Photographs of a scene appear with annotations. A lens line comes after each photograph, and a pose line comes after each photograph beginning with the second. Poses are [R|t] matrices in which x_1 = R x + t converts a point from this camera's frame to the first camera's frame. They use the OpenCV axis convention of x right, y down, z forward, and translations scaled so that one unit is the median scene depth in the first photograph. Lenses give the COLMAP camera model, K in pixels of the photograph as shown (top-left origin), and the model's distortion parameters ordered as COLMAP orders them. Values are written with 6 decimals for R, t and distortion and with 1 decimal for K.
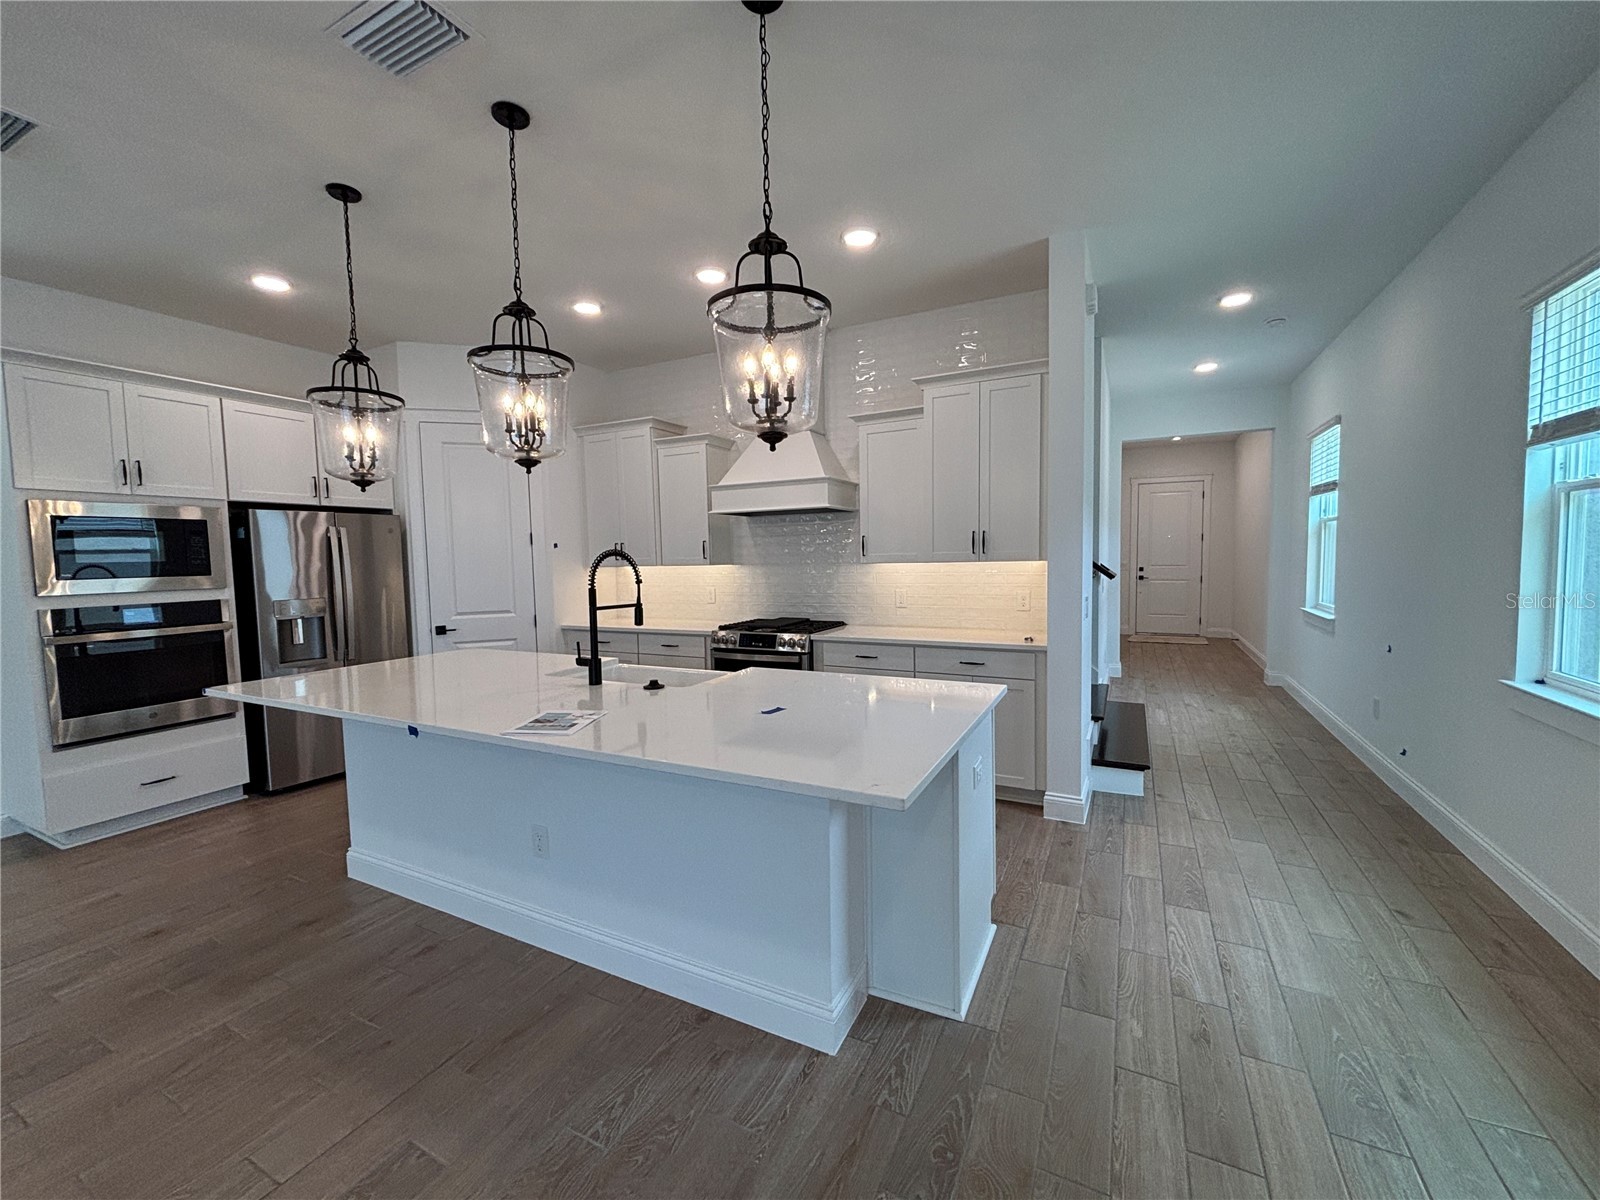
lens RADIAL K [[649.0, 0, 800.7], [0, 649.0, 597.4], [0, 0, 1]] dist [0.013907, -0.004947]
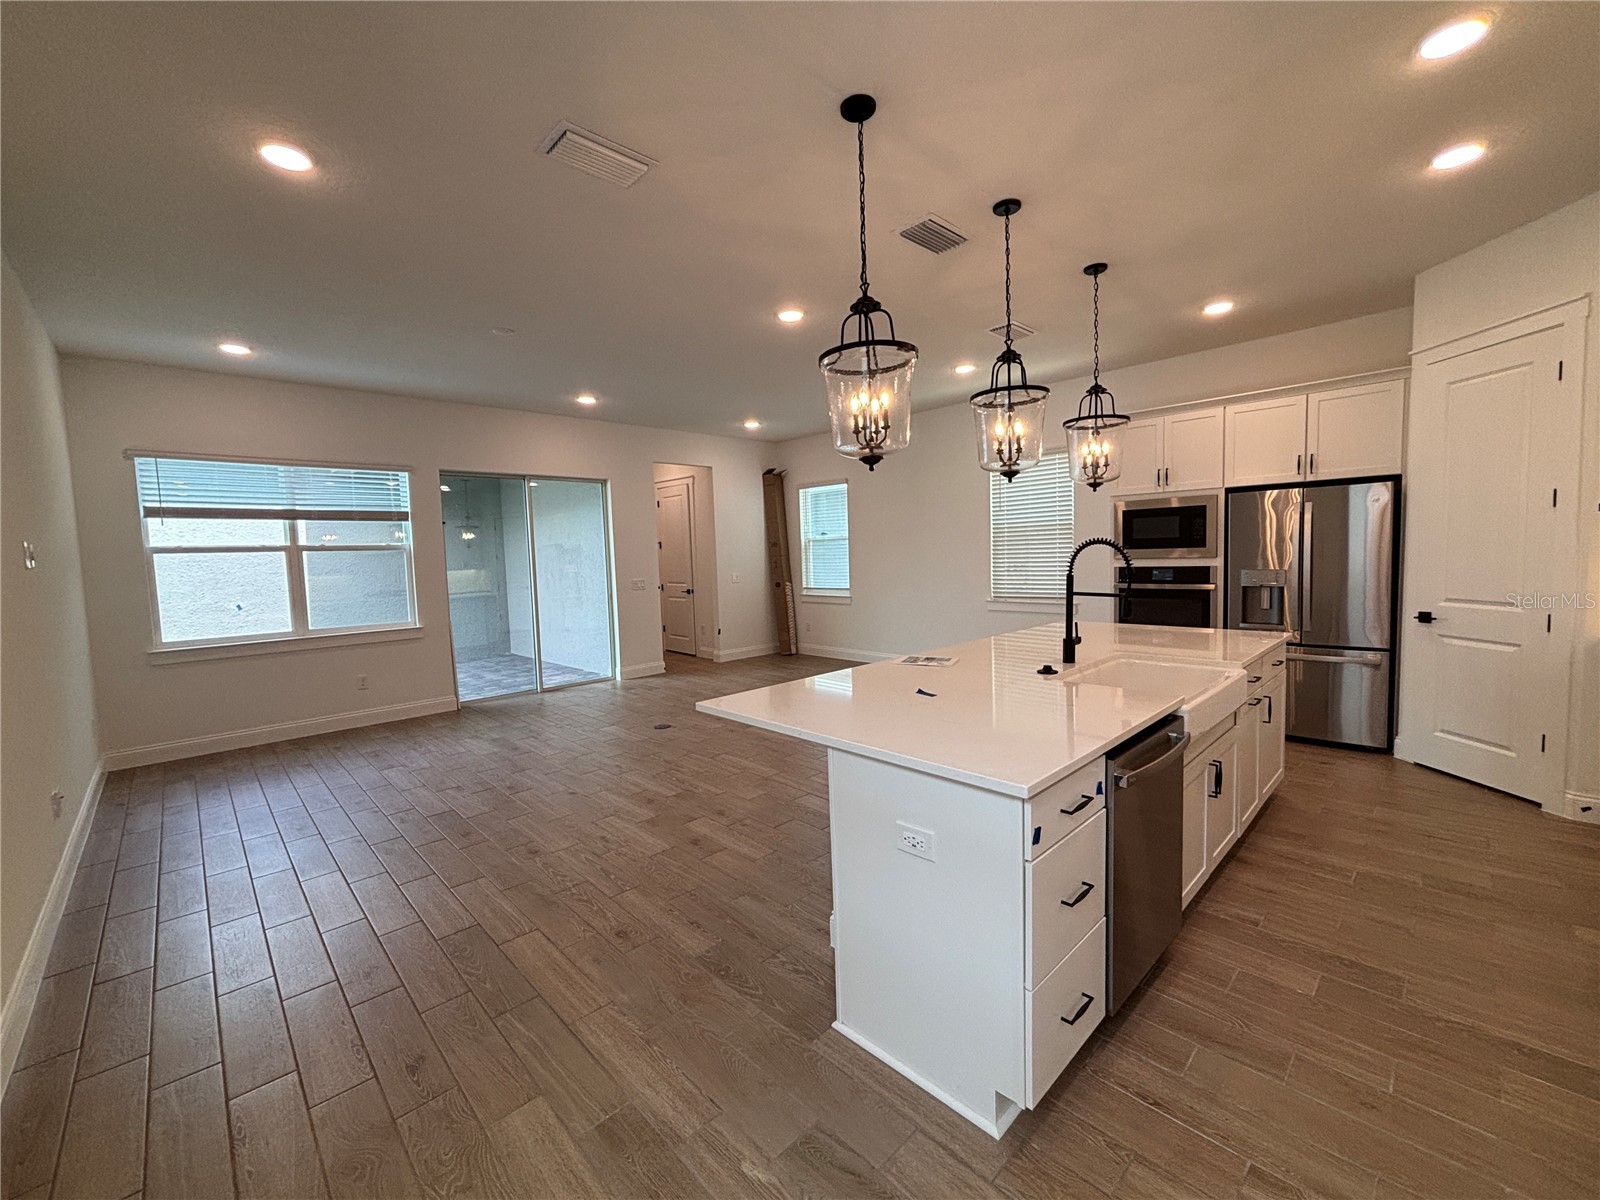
lens RADIAL K [[653.4, 0, 800.7], [0, 653.4, 597.8], [0, 0, 1]] dist [0.003805, 0.000514]
pose [[-0.323903, 0.098122, -0.940988, 0.602118], [-0.022860, 0.993505, 0.111467, -0.060825], [0.945814, 0.057615, -0.319556, 0.652149]]
